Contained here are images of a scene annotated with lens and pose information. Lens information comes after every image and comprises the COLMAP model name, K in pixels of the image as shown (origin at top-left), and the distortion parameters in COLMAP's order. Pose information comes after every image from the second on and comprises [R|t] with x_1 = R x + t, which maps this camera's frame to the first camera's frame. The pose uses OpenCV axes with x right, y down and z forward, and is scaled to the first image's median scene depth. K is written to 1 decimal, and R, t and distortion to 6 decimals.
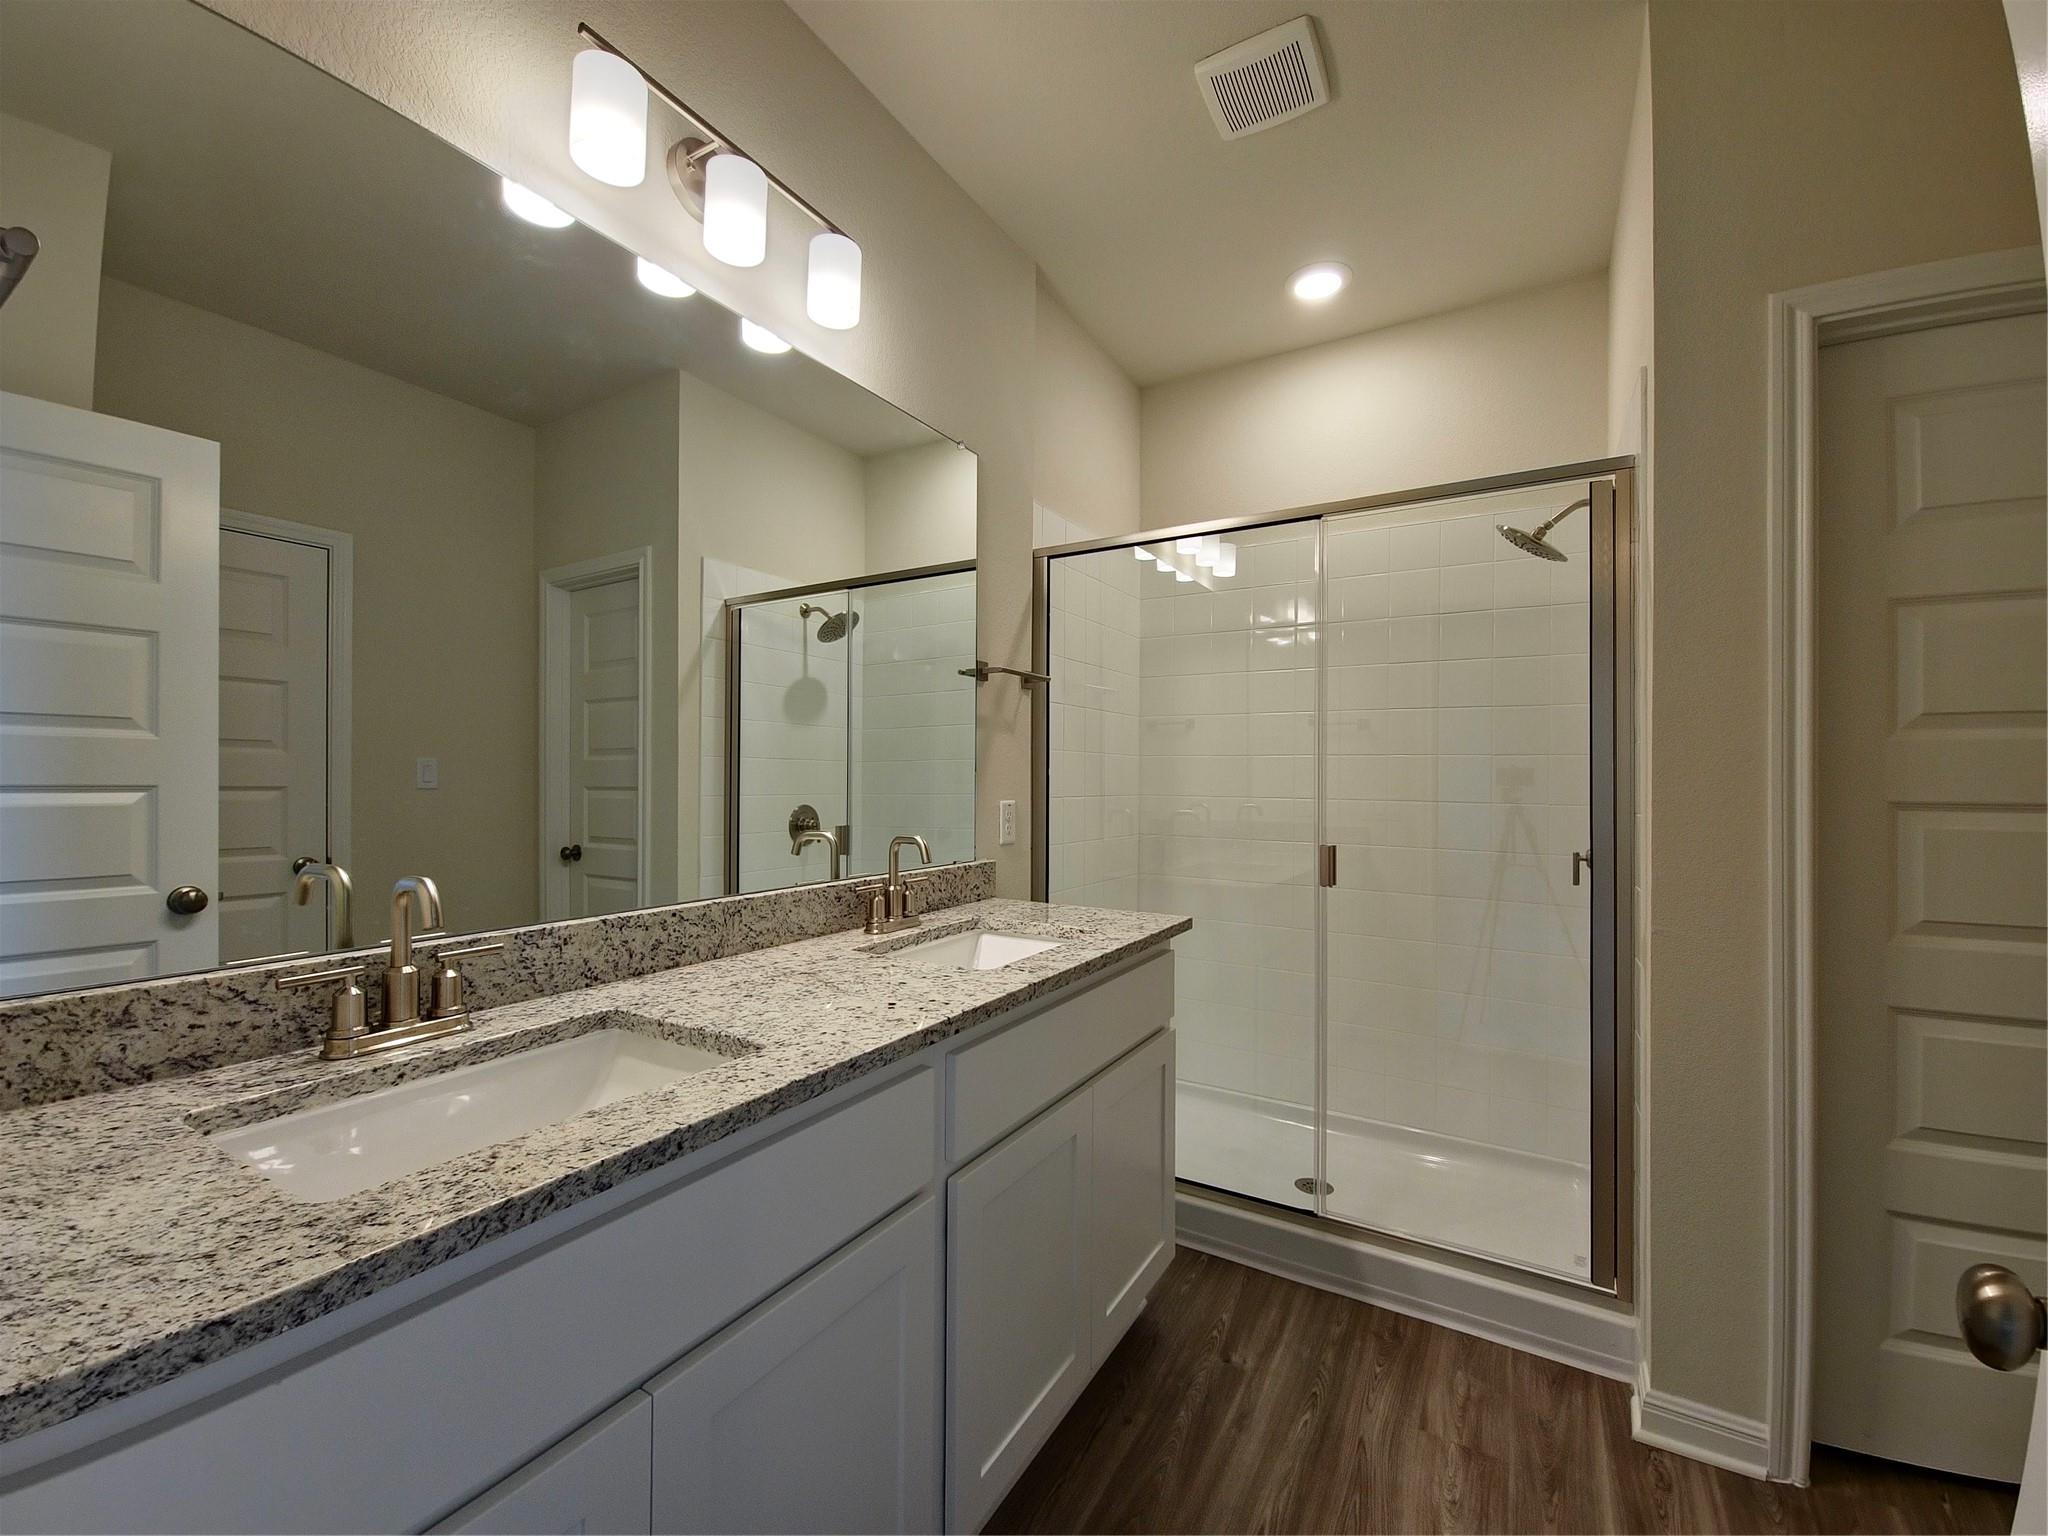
lens RADIAL K [[836.6, 0, 1025.8], [0, 836.6, 772.2], [0, 0, 1]] dist [0.010260, -0.007788]
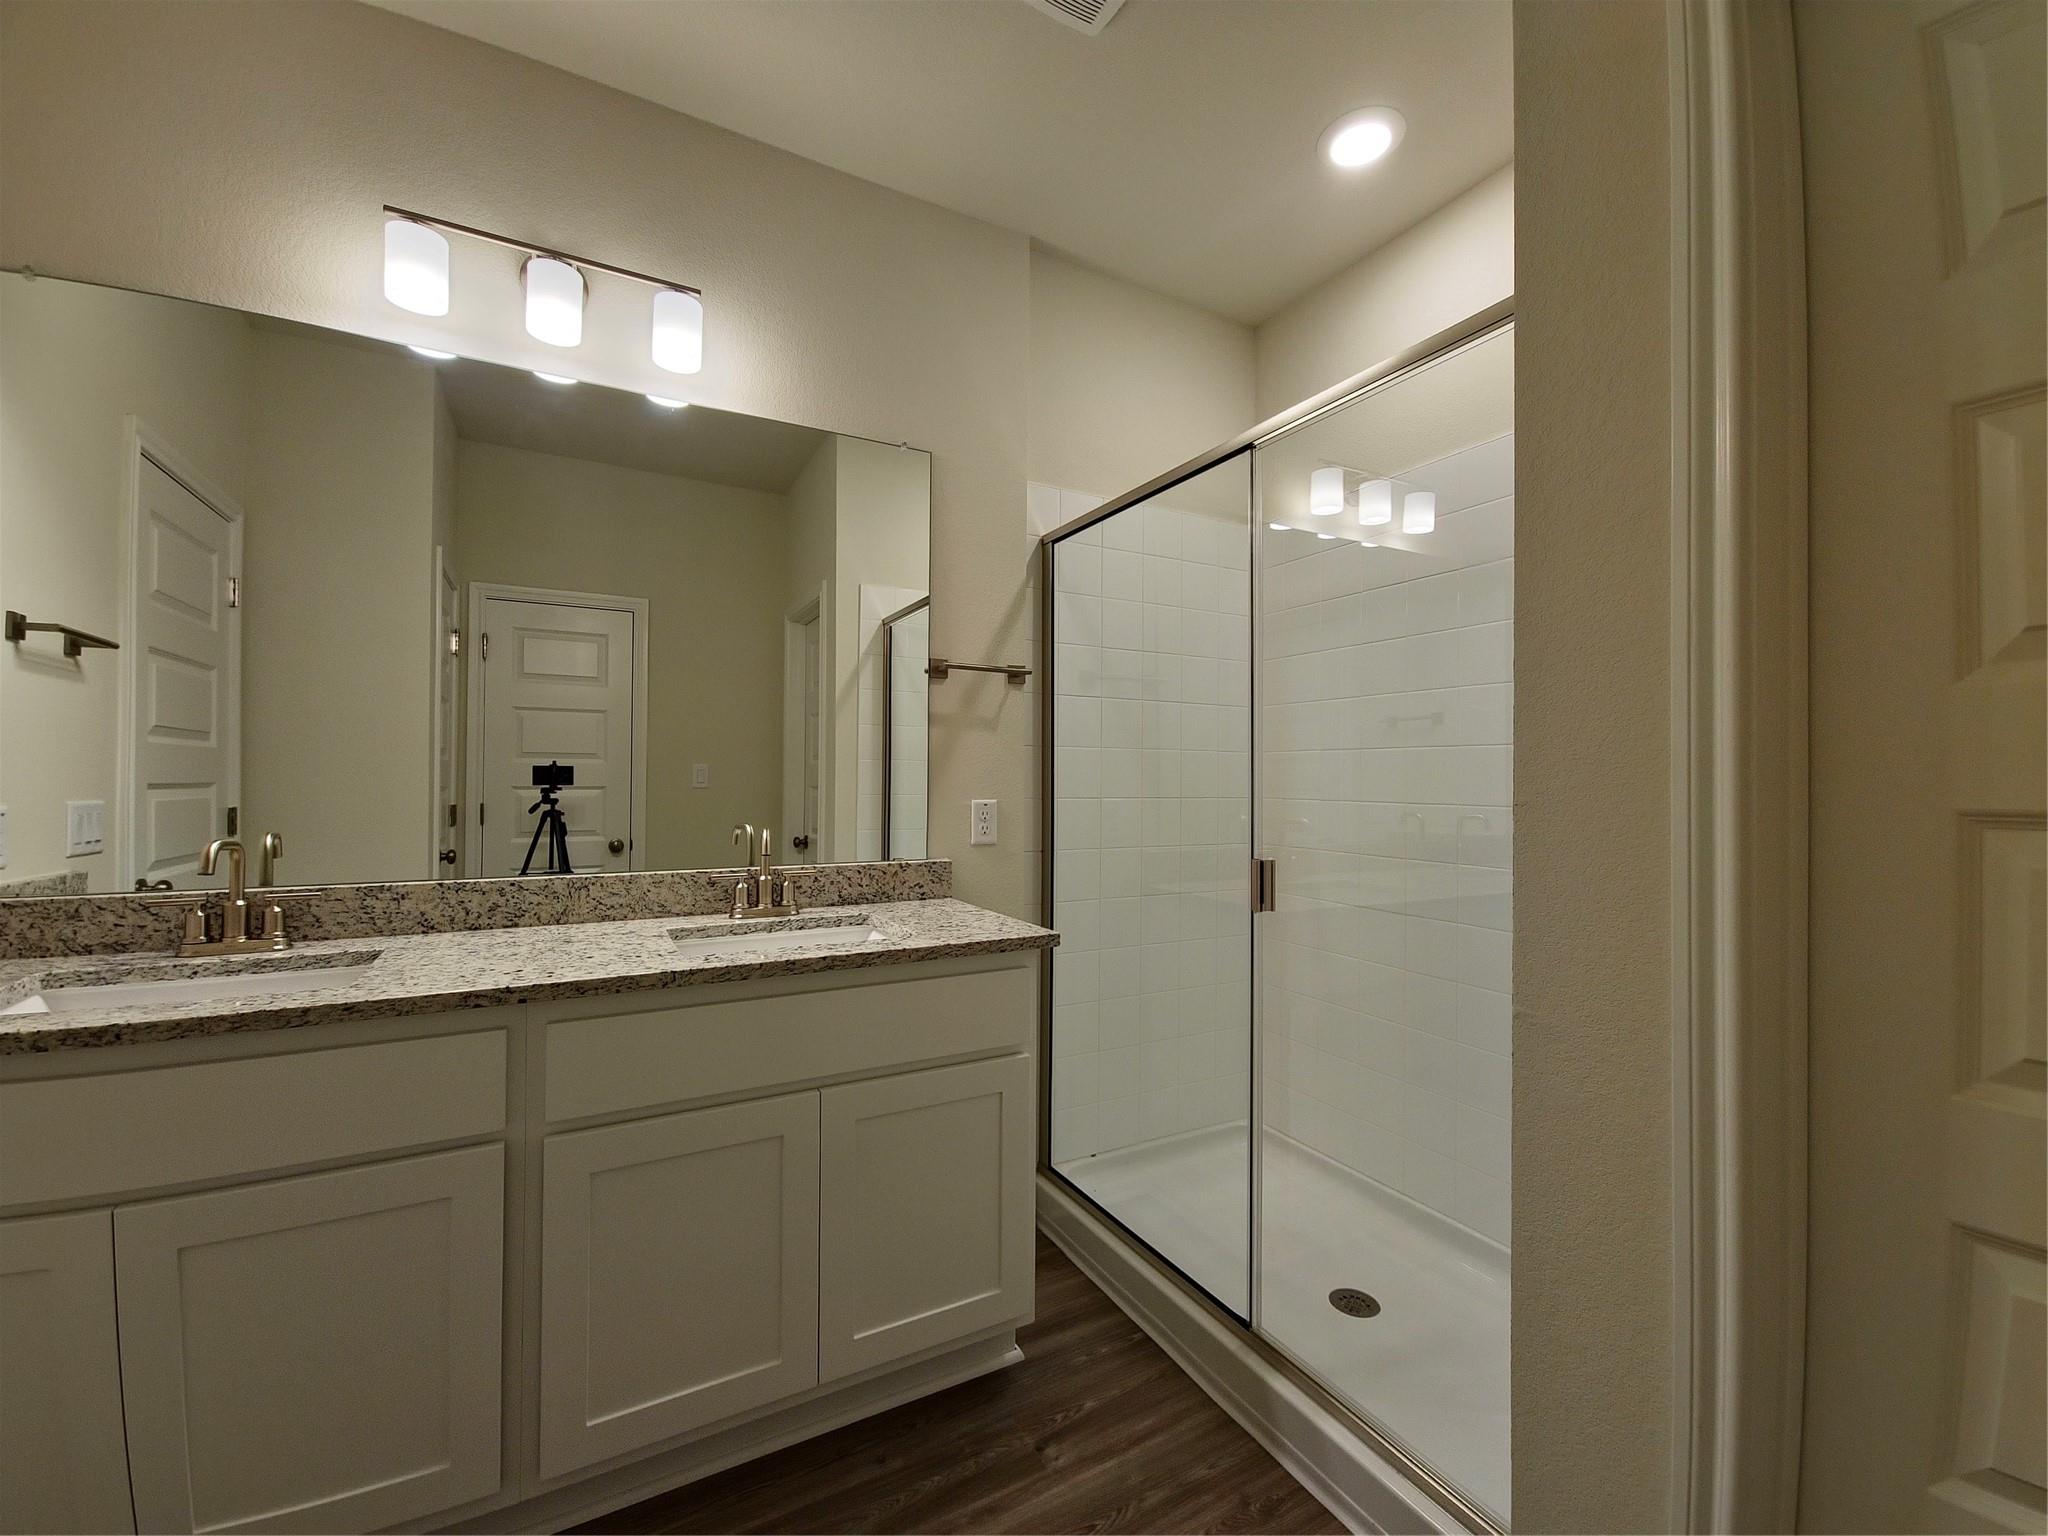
lens RADIAL K [[836.6, 0, 1025.8], [0, 836.6, 772.2], [0, 0, 1]] dist [0.010260, -0.007788]
pose [[0.862149, -0.005692, -0.506622, 0.669727], [0.002334, 0.999971, -0.007263, 0.012014], [0.506649, 0.005080, 0.862138, 0.246095]]
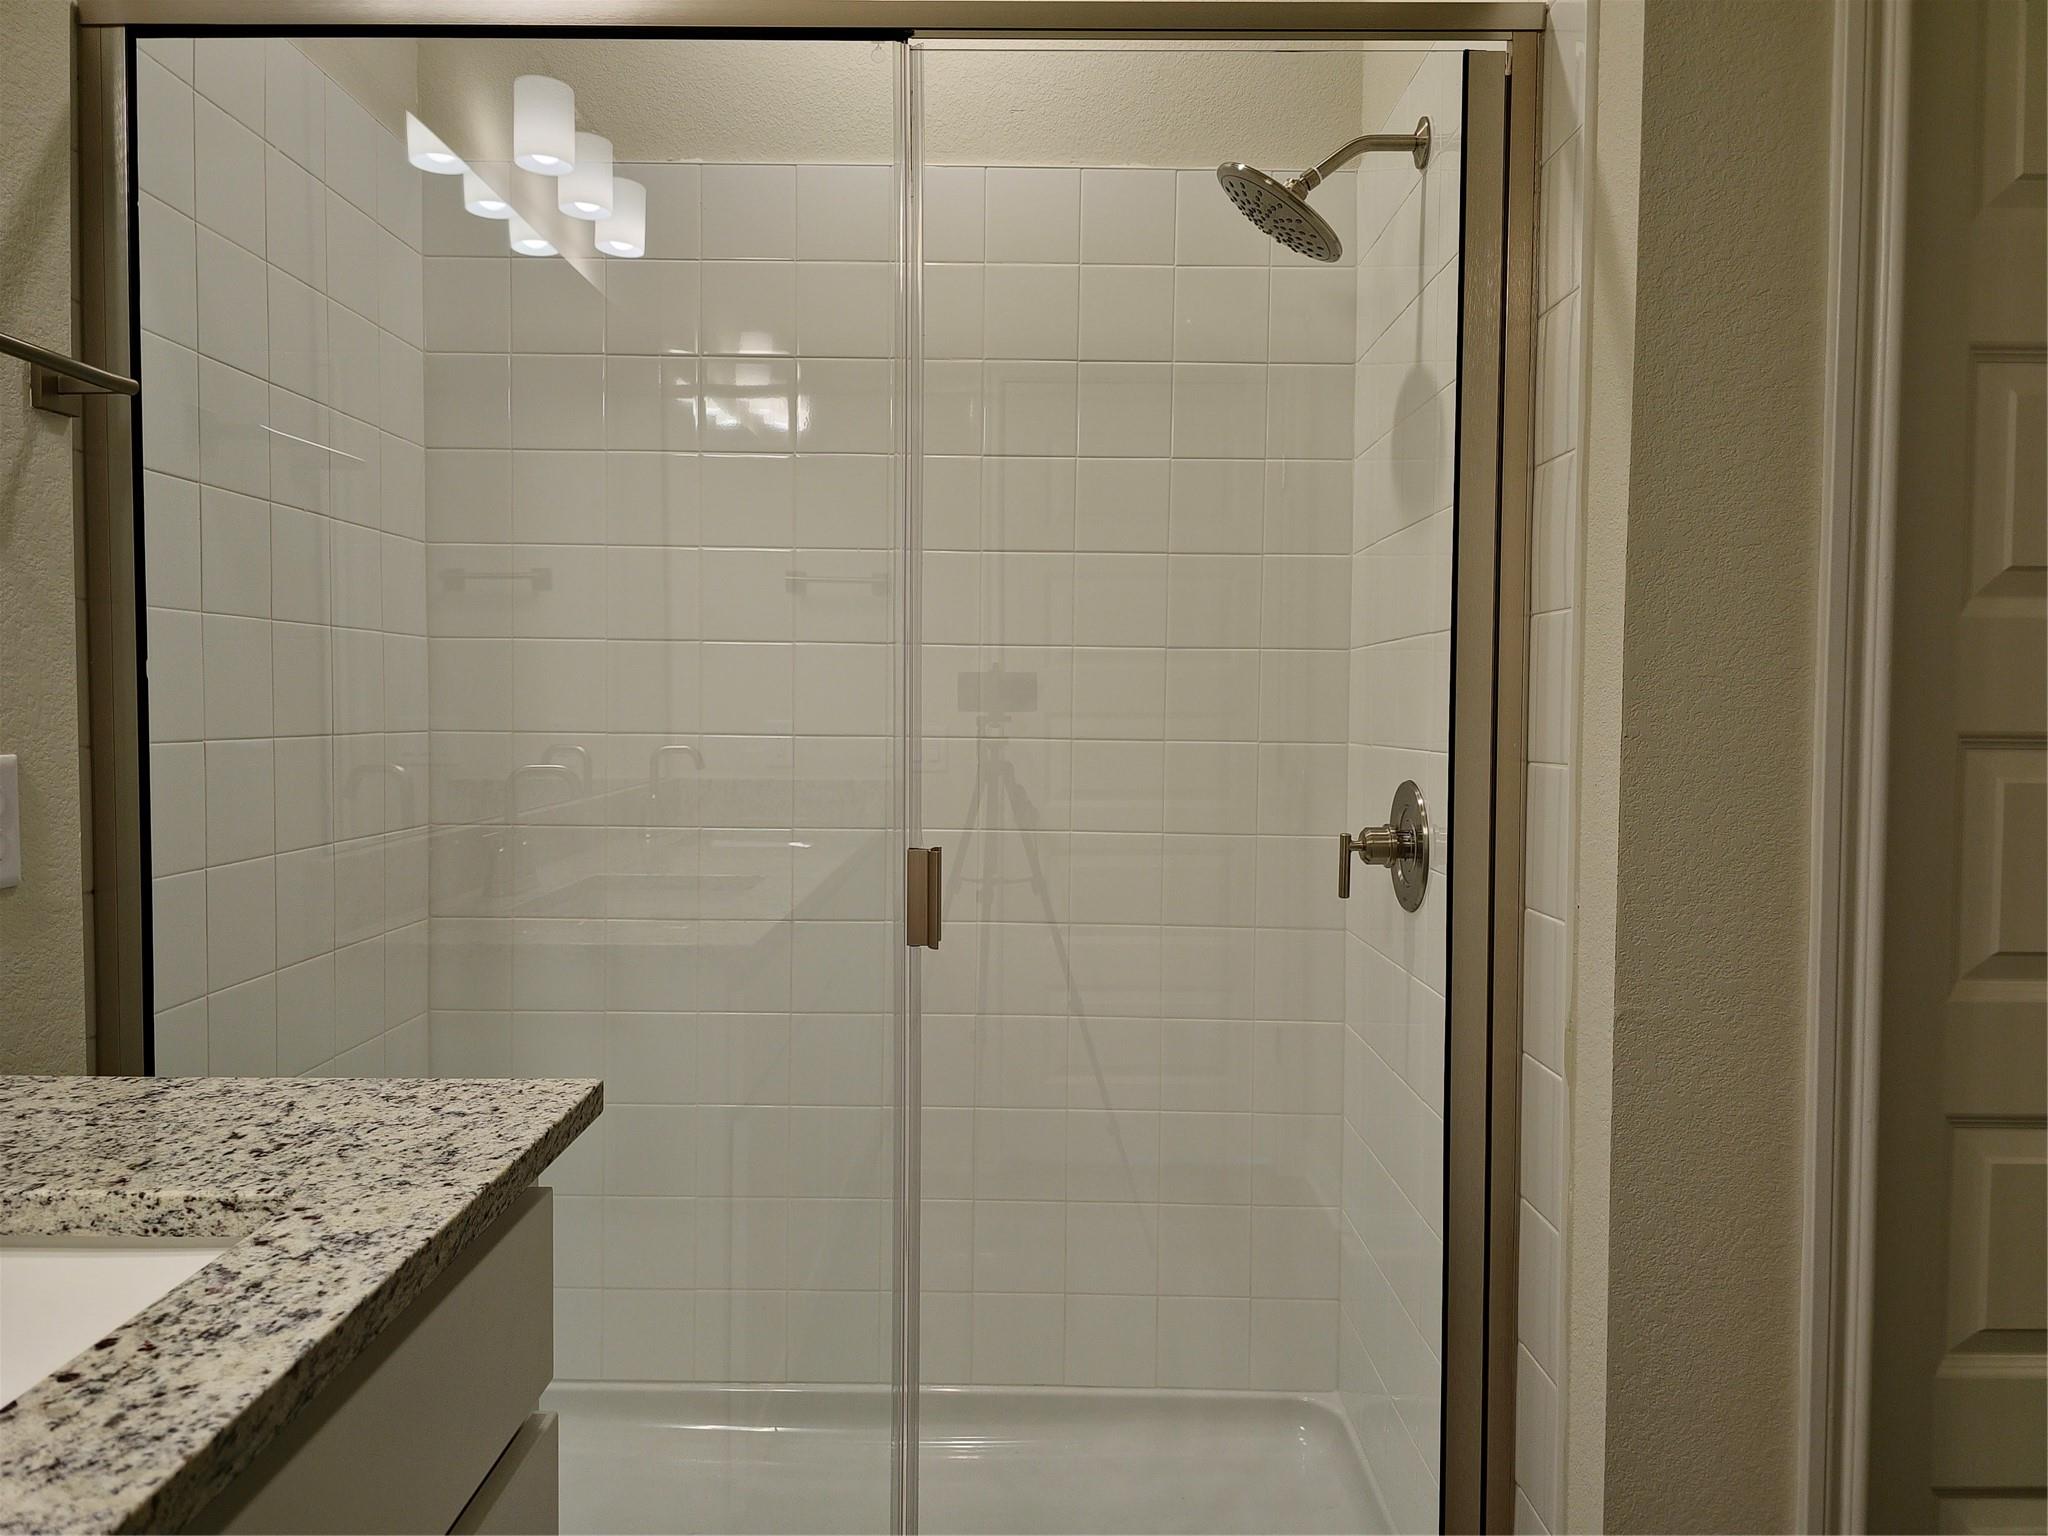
lens RADIAL K [[1457.8, 0, 1027.9], [0, 1457.8, 752.3], [0, 0, 1]] dist [0.029866, -0.000455]
pose [[0.865518, -0.017626, 0.500568, 0.051759], [-0.005607, 0.998977, 0.044872, 0.007835], [-0.500847, -0.041645, 0.864534, 0.414189]]
